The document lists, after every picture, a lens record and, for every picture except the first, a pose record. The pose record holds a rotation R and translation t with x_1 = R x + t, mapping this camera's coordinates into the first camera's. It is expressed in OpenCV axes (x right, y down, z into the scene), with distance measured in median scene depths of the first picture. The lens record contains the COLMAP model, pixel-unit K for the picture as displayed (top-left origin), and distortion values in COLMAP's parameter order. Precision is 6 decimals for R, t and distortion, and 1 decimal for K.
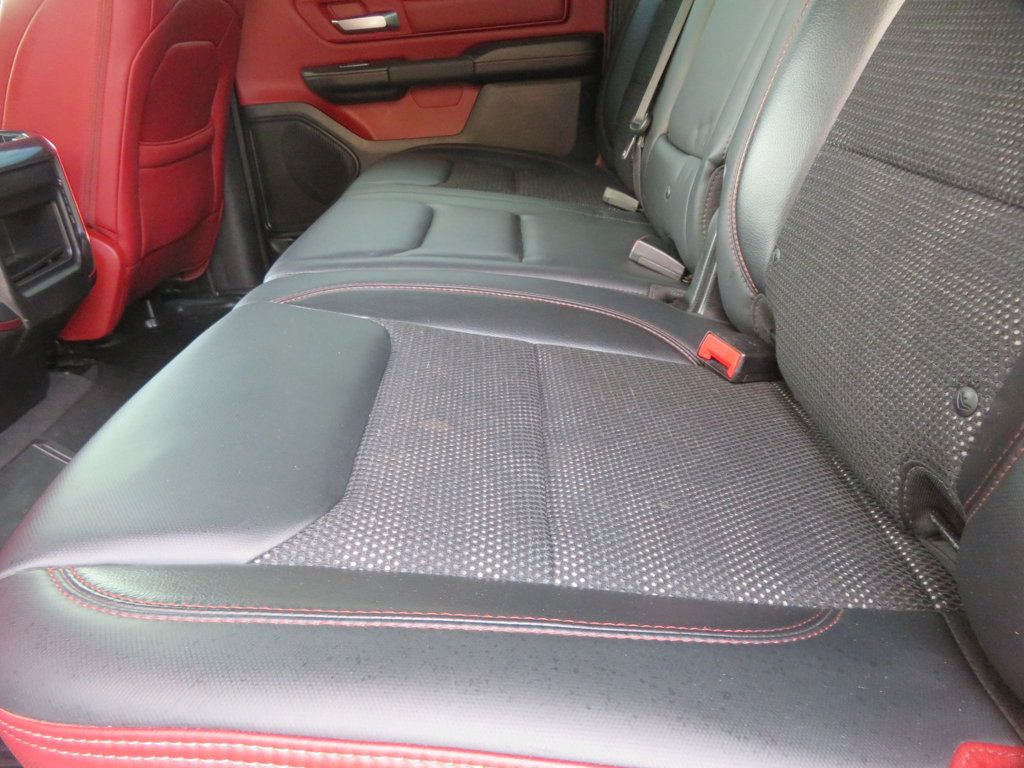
lens RADIAL K [[723.8, 0, 512.0], [0, 723.8, 384.0], [0, 0, 1]] dist [-0.001383, 0.001869]
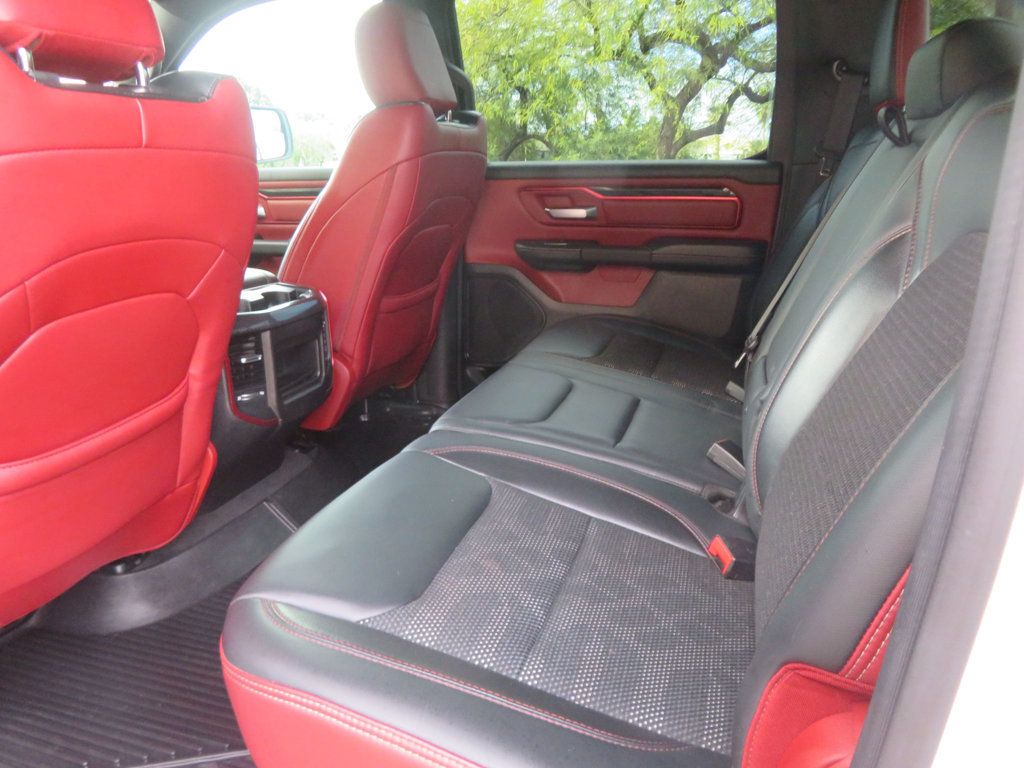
lens RADIAL K [[731.4, 0, 527.4], [0, 731.4, 386.5], [0, 0, 1]] dist [-0.006032, 0.000181]
pose [[0.952630, 0.161326, -0.257820, 0.174824], [-0.196067, 0.973811, -0.115112, -0.084016], [0.232497, 0.160209, 0.959311, -0.314852]]
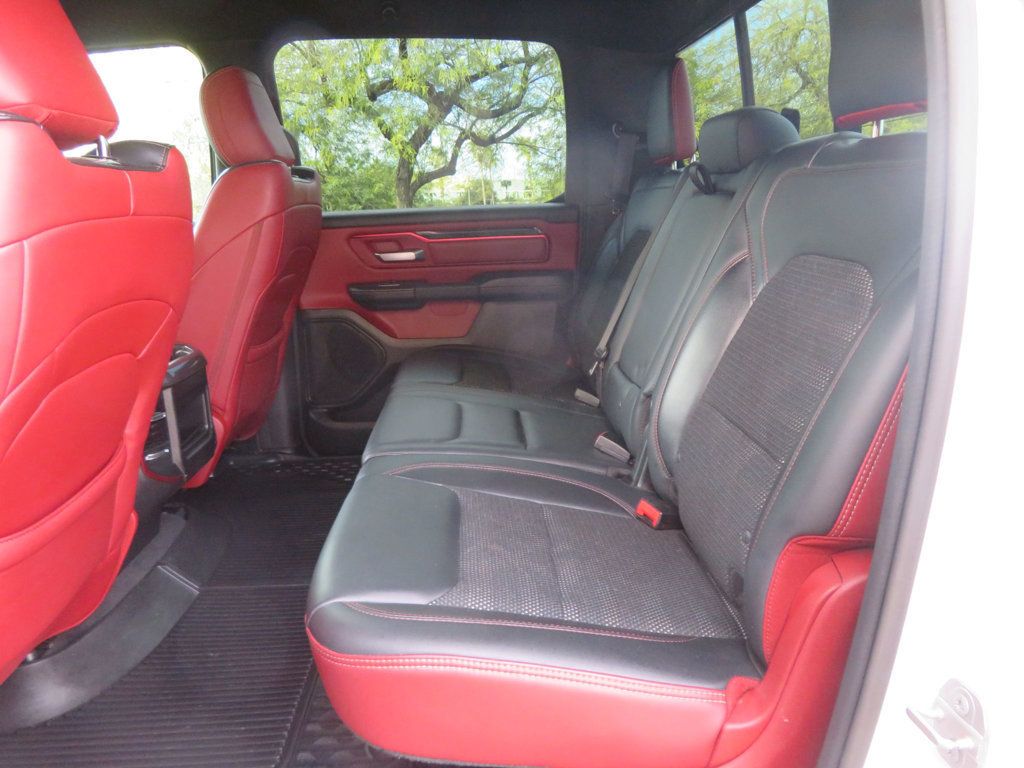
lens RADIAL K [[730.7, 0, 512.0], [0, 730.7, 384.0], [0, 0, 1]] dist [-0.008272, 0.001221]
pose [[0.997858, 0.035975, 0.054645, -0.102471], [-0.024142, 0.978774, -0.203514, 0.015106], [-0.060807, 0.201758, 0.977546, -0.531551]]
